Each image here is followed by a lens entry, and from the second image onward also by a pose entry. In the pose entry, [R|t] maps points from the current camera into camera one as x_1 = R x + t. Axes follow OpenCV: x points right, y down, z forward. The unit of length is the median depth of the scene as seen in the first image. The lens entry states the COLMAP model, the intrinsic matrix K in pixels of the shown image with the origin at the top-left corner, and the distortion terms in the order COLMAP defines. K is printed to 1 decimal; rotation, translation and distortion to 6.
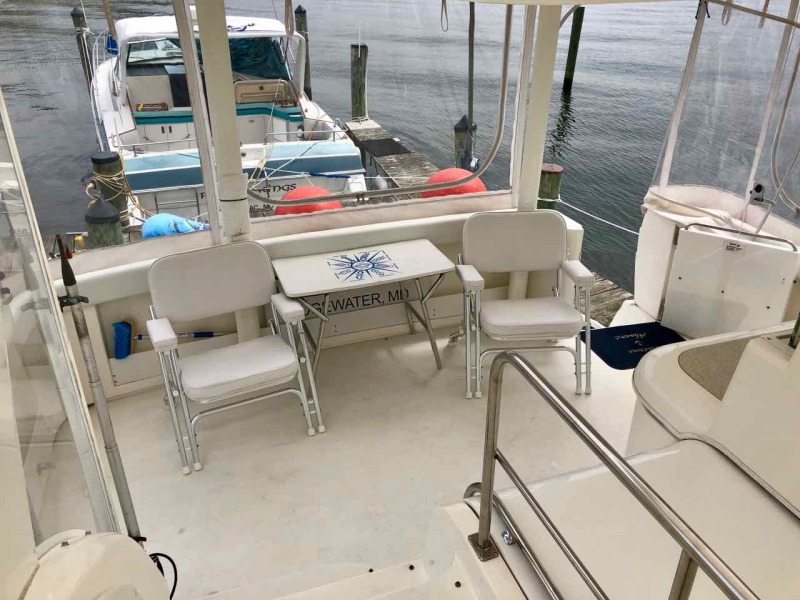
lens RADIAL K [[657.2, 0, 400.0], [0, 657.2, 300.0], [0, 0, 1]] dist [0.074488, -0.102616]
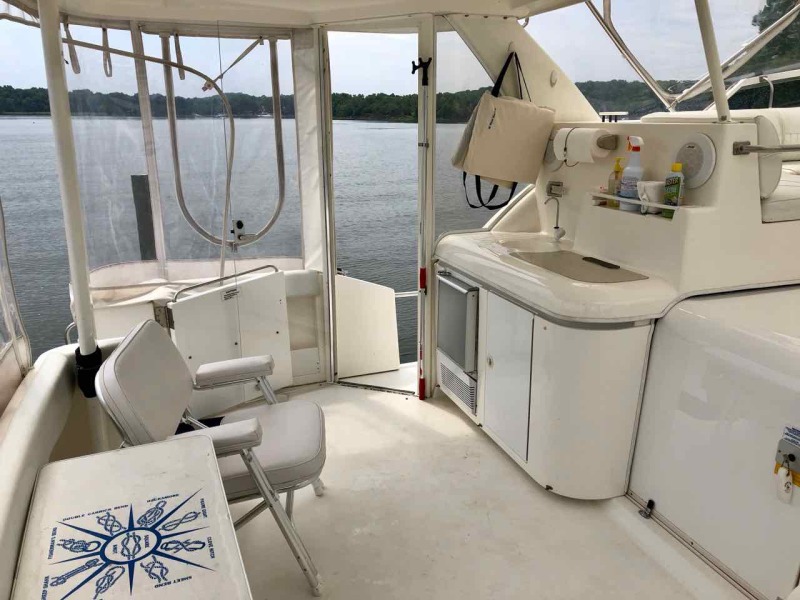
lens RADIAL K [[662.8, 0, 400.0], [0, 662.8, 300.0], [0, 0, 1]] dist [0.067043, -0.044987]
pose [[-0.024078, -0.284159, 0.958475, -0.375458], [0.472154, 0.841853, 0.261445, -0.188750], [-0.881187, 0.458843, 0.113896, 0.630983]]
